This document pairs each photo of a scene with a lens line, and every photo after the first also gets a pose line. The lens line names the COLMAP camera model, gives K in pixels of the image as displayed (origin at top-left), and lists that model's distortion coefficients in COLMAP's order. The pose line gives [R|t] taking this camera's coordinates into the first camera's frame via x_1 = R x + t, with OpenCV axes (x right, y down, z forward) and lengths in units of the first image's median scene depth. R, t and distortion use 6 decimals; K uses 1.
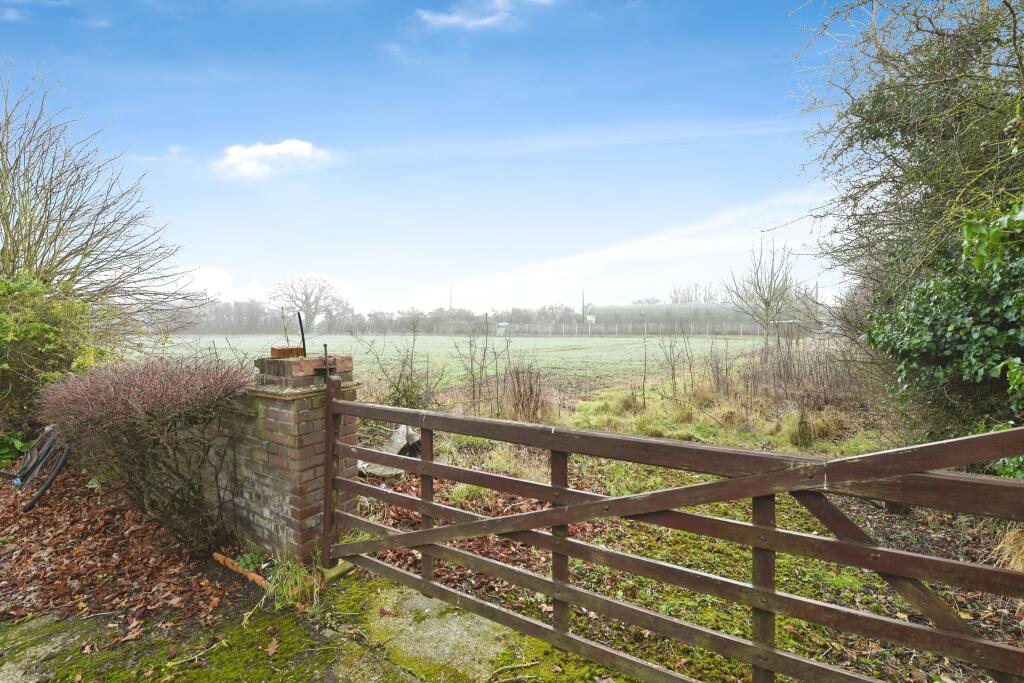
lens RADIAL K [[459.1, 0, 512.0], [0, 459.1, 341.5], [0, 0, 1]] dist [-0.000293, -0.000085]
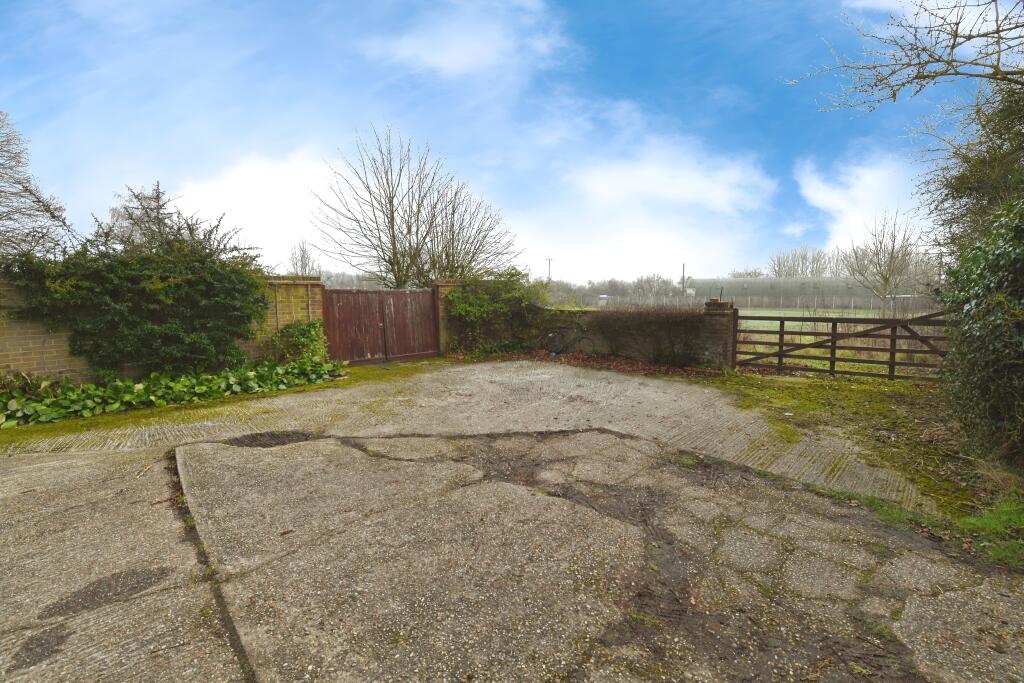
lens RADIAL K [[459.1, 0, 512.0], [0, 459.1, 341.5], [0, 0, 1]] dist [-0.000293, -0.000085]
pose [[0.986341, 0.023242, -0.163071, -0.918408], [-0.013568, 0.998095, 0.060188, 0.089876], [0.164159, -0.057154, 0.984777, -1.548688]]
